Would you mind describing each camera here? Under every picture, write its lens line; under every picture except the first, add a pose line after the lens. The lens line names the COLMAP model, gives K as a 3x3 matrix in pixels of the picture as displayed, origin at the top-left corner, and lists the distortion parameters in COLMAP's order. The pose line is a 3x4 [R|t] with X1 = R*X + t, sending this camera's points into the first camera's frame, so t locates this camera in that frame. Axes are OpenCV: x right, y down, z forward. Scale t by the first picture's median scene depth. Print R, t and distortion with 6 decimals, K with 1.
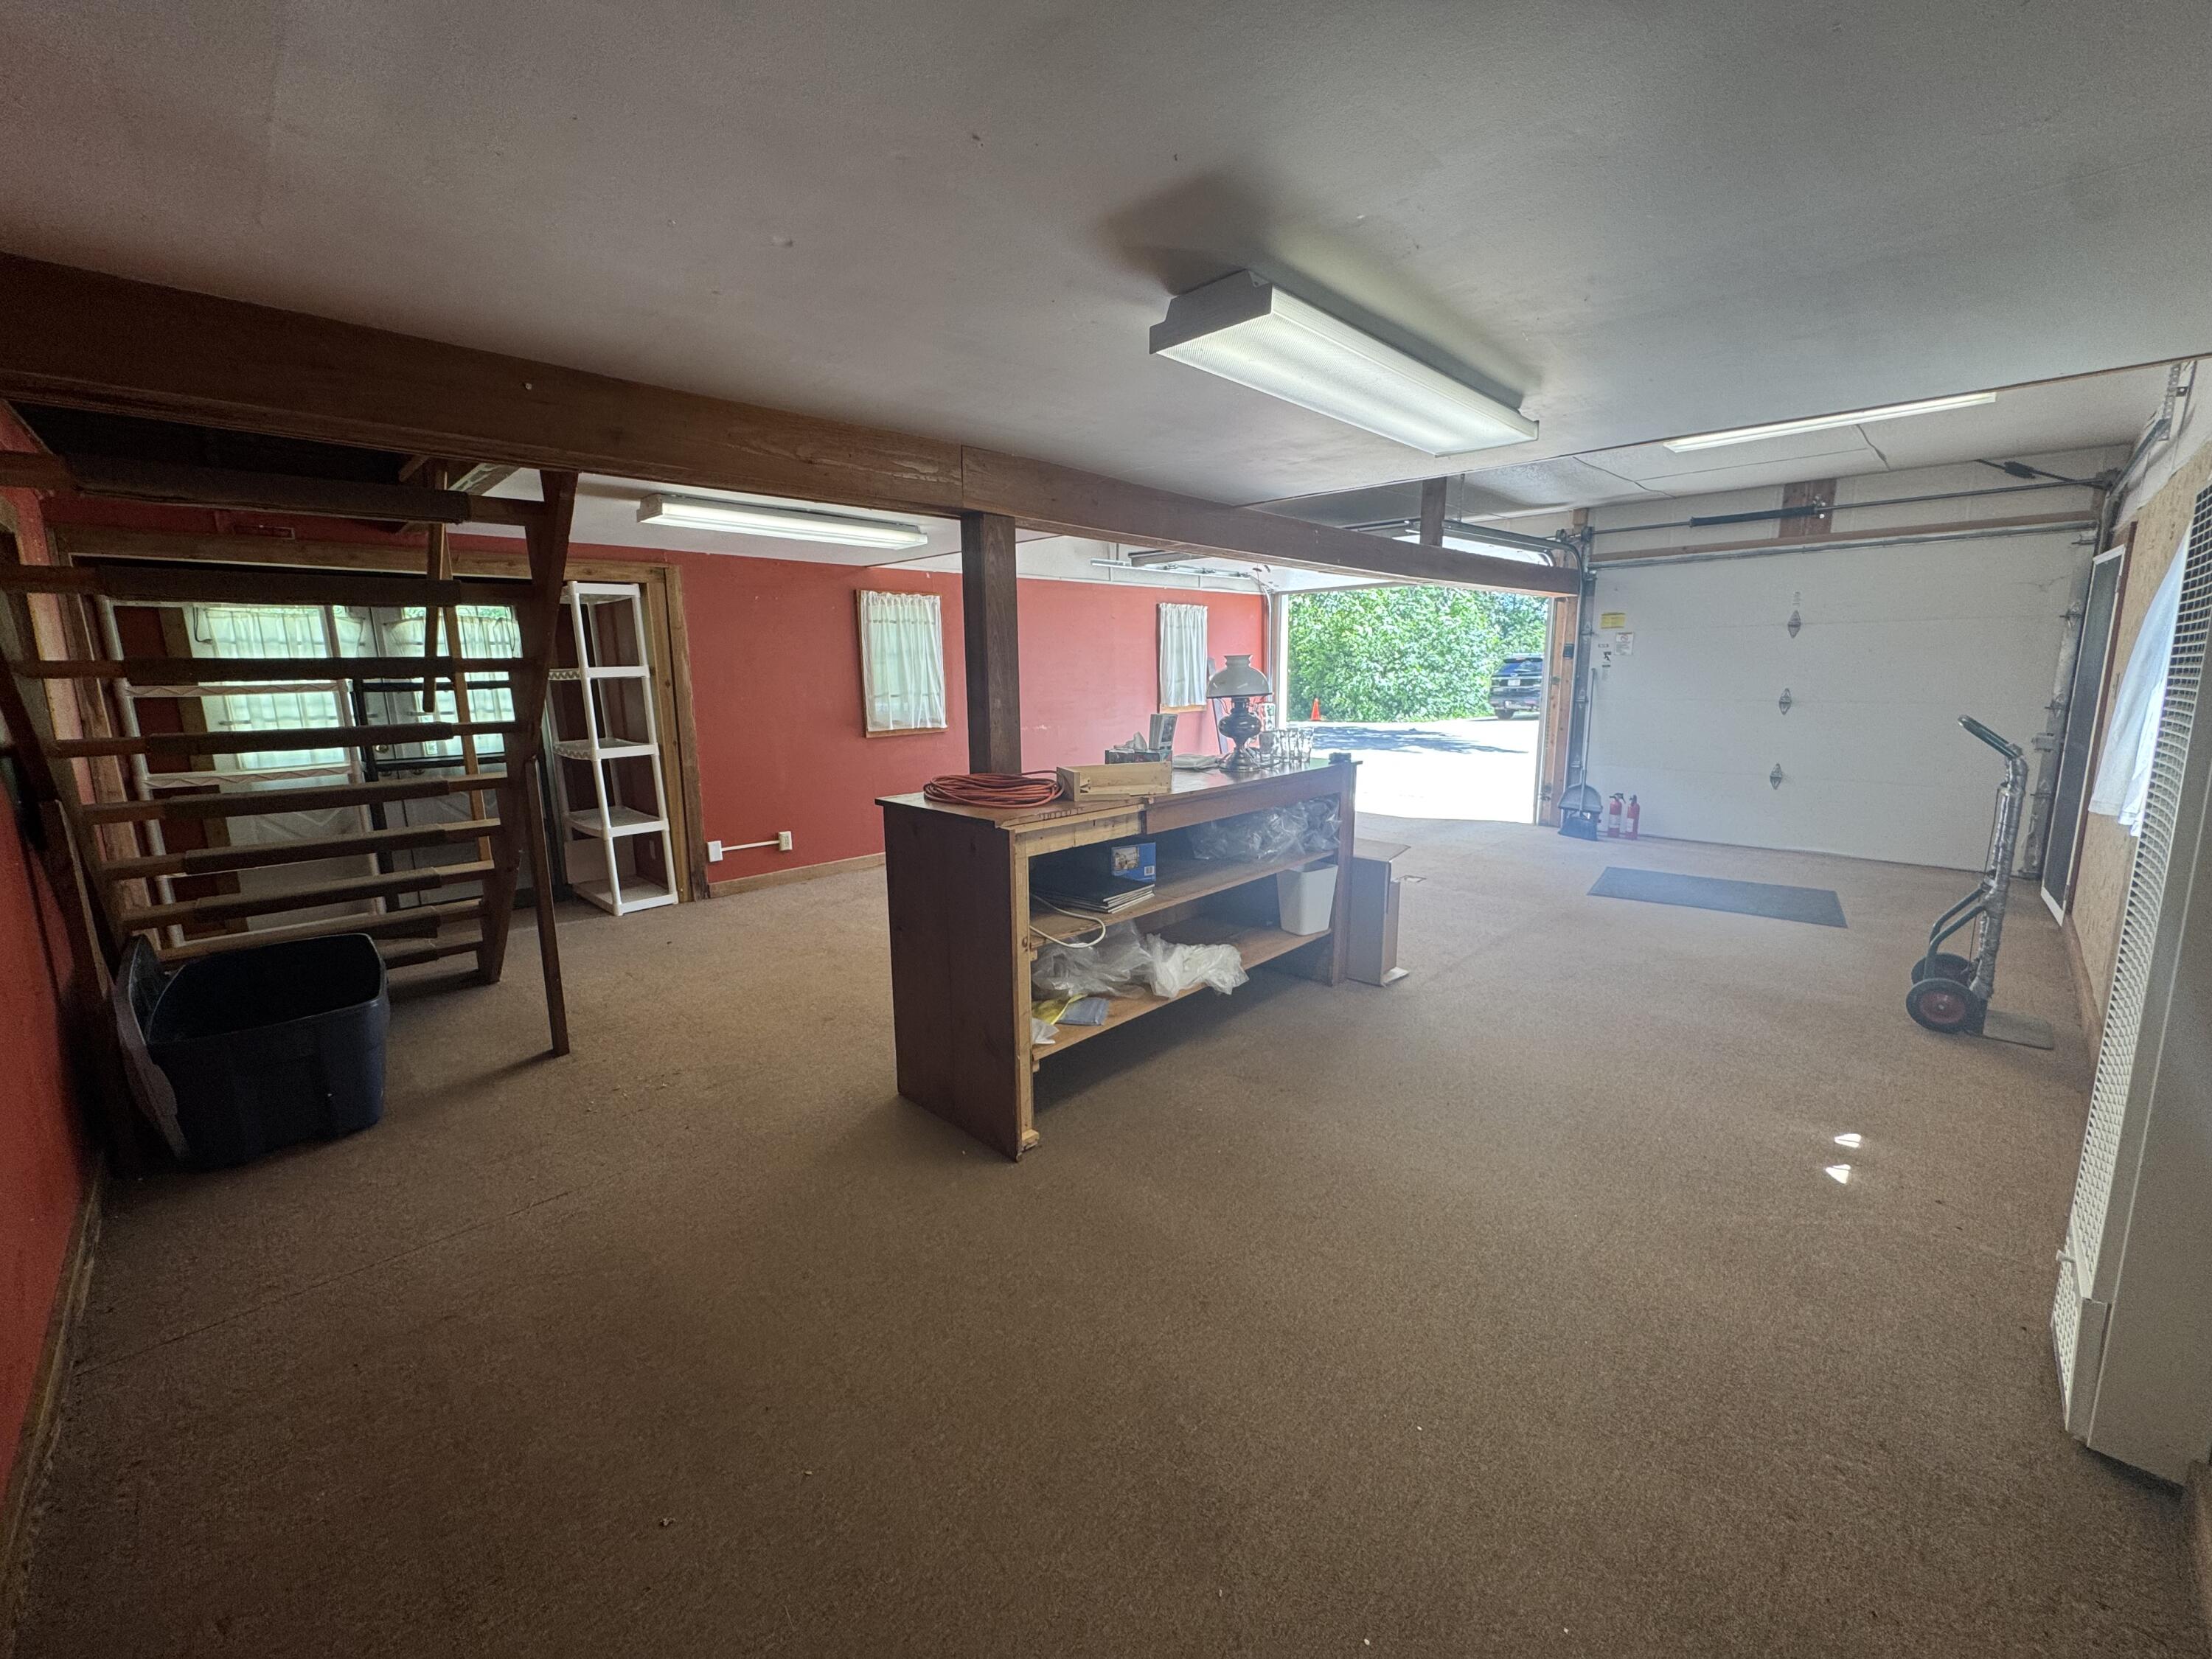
lens RADIAL K [[882.0, 0, 1103.1], [0, 882.0, 823.8], [0, 0, 1]] dist [0.000544, 0.000028]
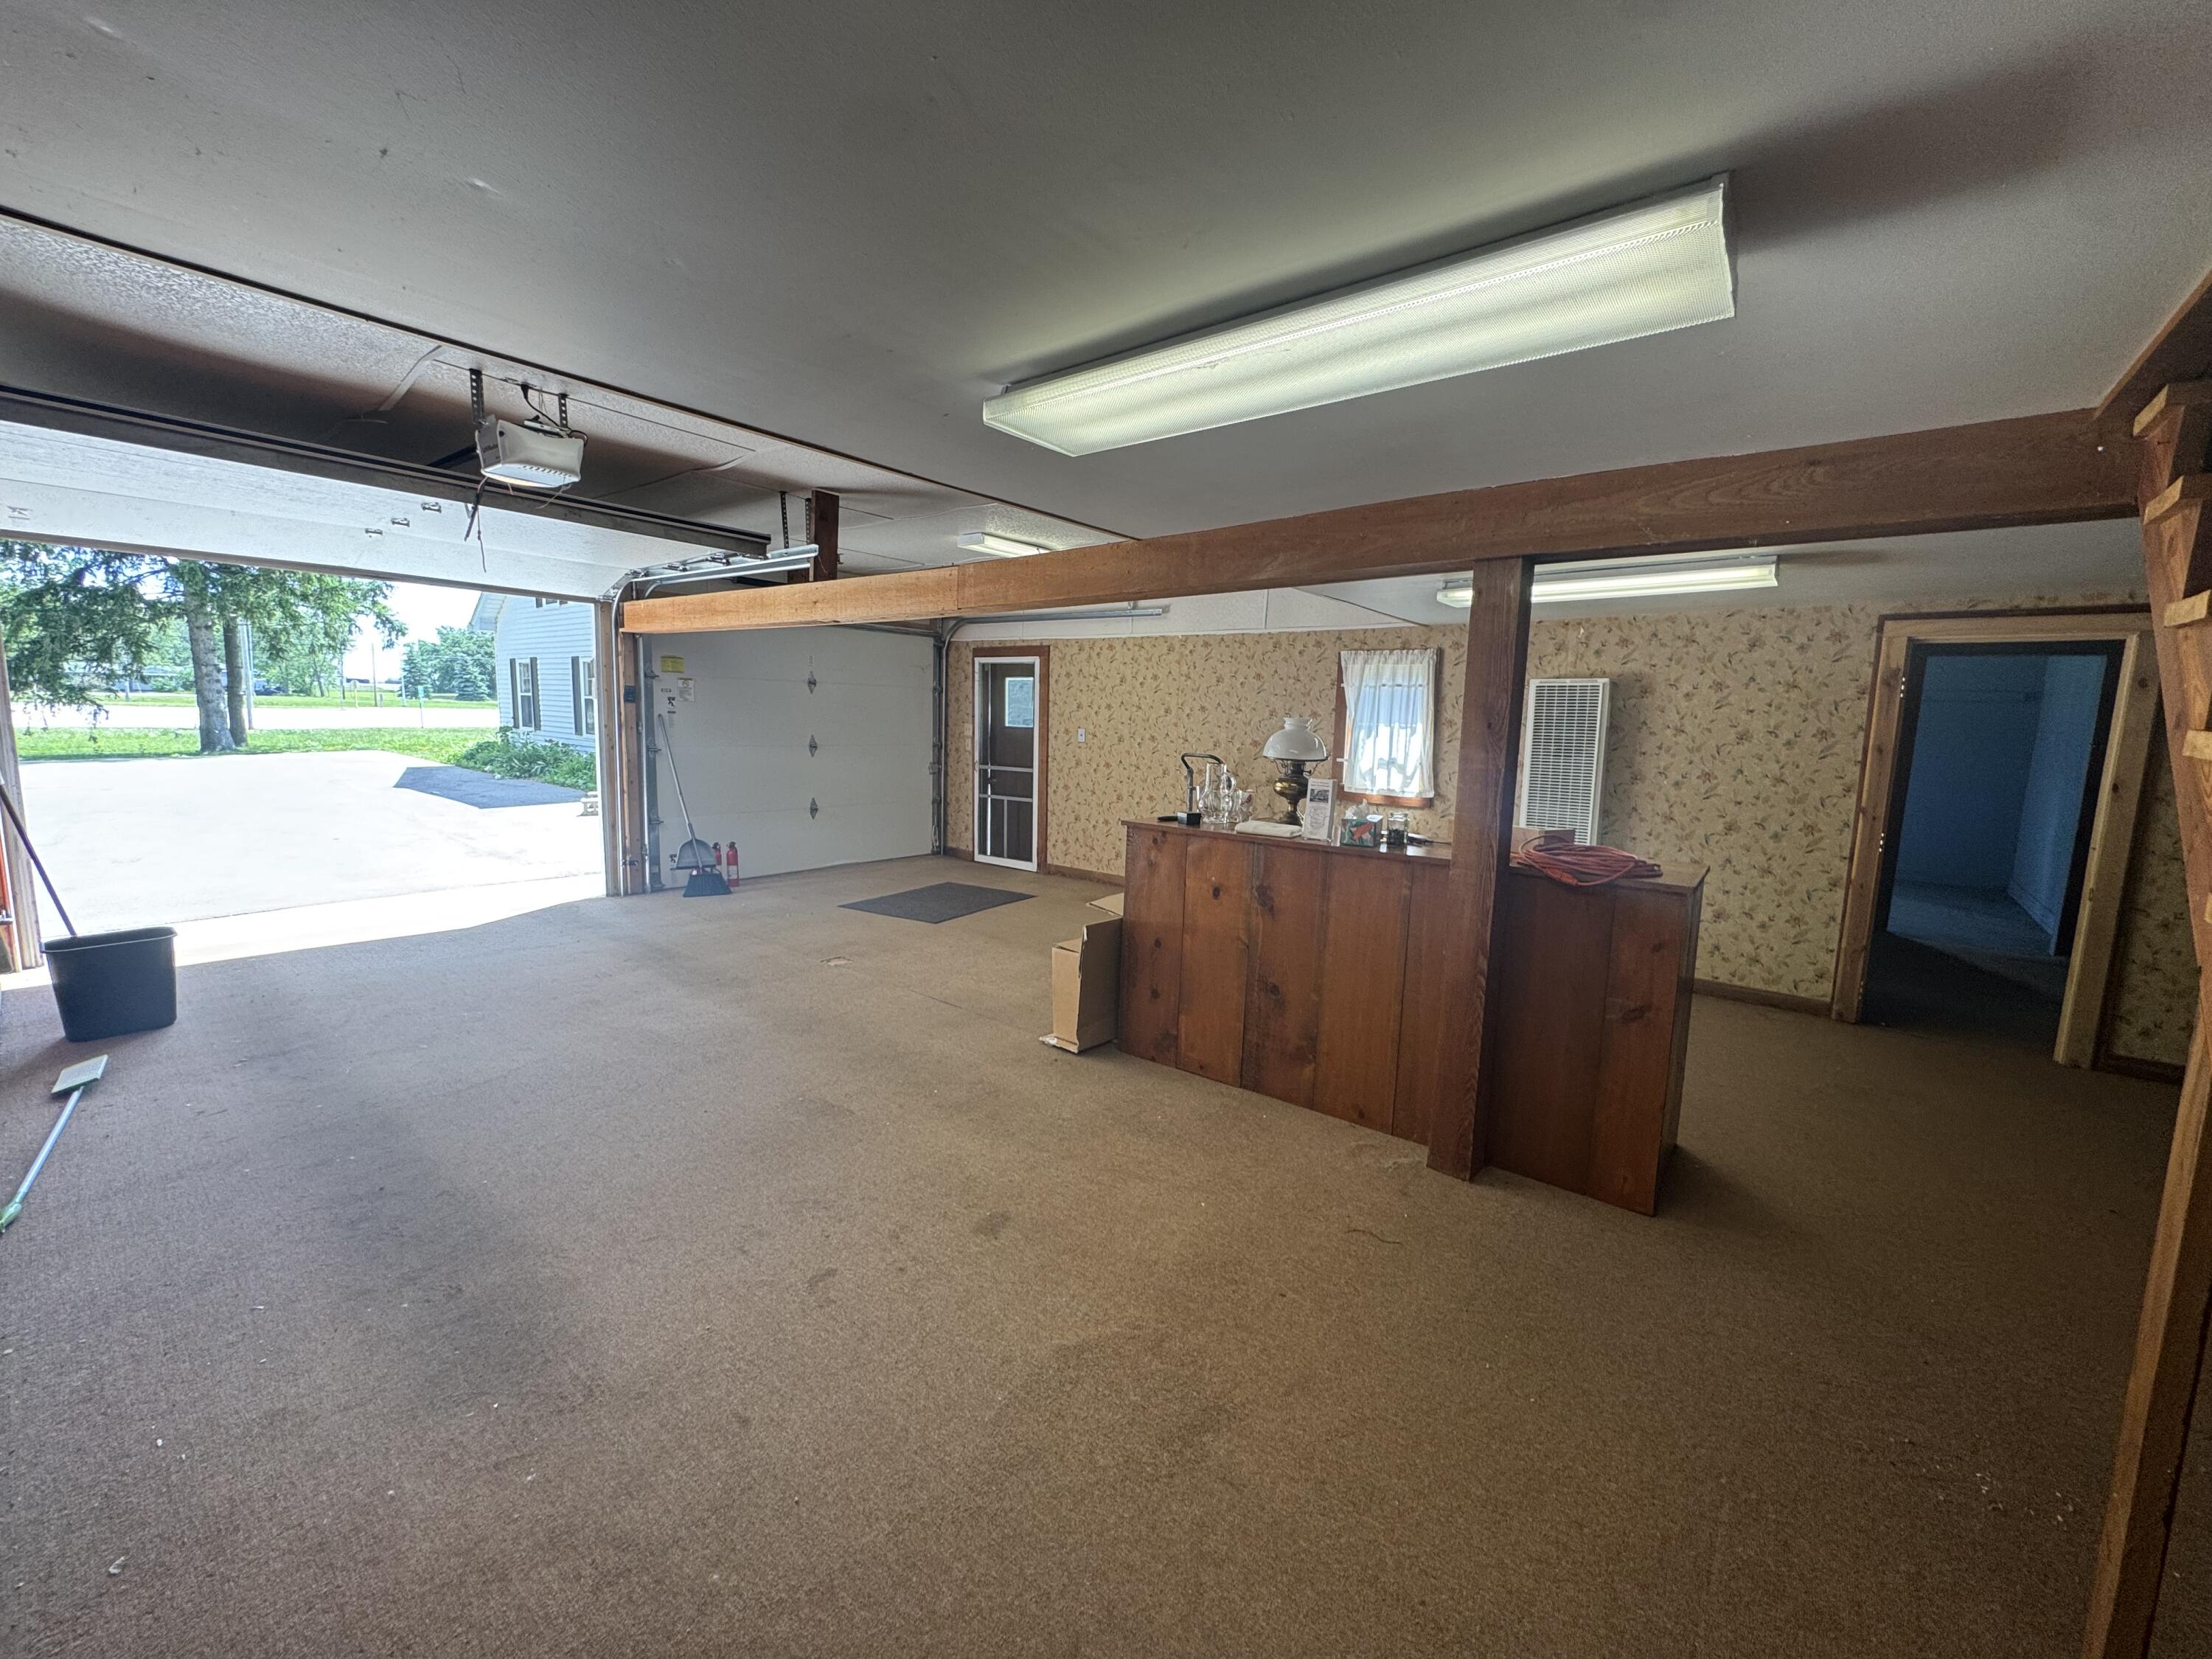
lens RADIAL K [[882.0, 0, 1104.1], [0, 882.0, 829.8], [0, 0, 1]] dist [0.000544, 0.000028]
pose [[-0.122245, -0.111195, 0.986251, -0.484695], [0.151486, 0.979971, 0.129263, -0.121515], [-0.980871, 0.165205, -0.102952, 0.751226]]
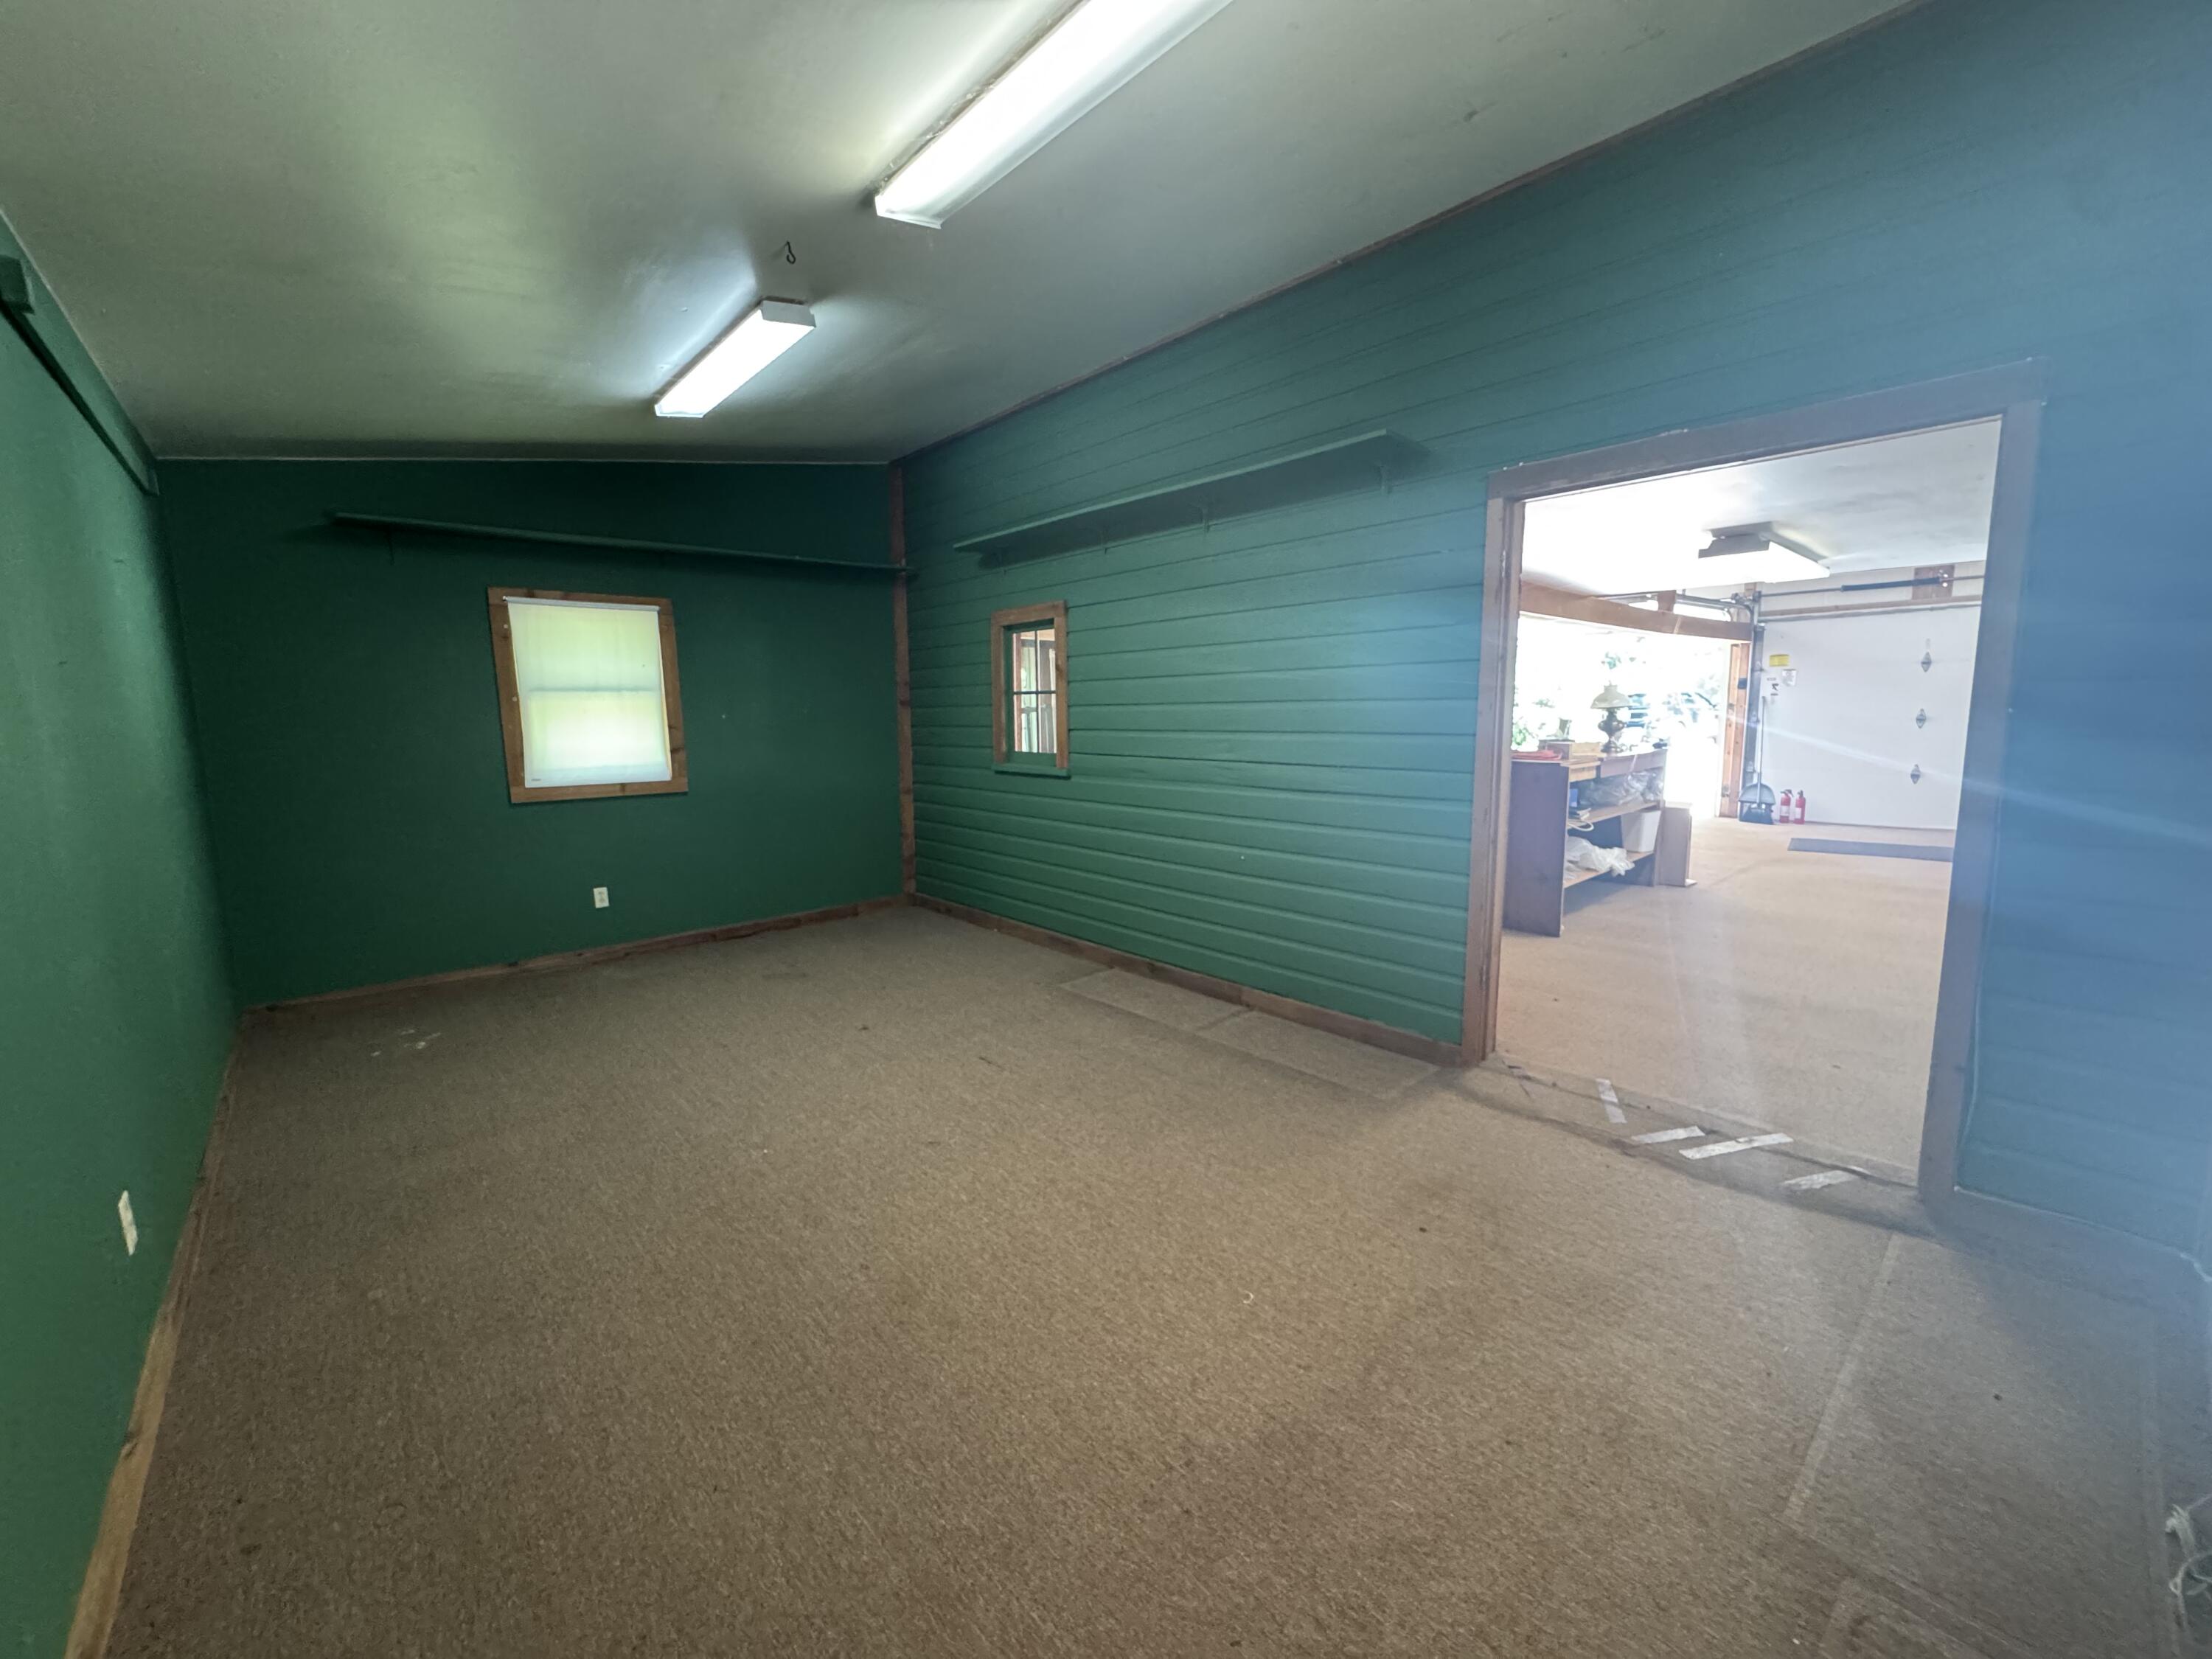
lens RADIAL K [[882.0, 0, 1108.8], [0, 882.0, 826.1], [0, 0, 1]] dist [0.000544, 0.000028]
pose [[0.998496, 0.002136, -0.054784, -0.402359], [-0.004449, 0.999102, -0.042137, 0.089598], [0.054645, 0.042317, 0.997609, -0.418999]]
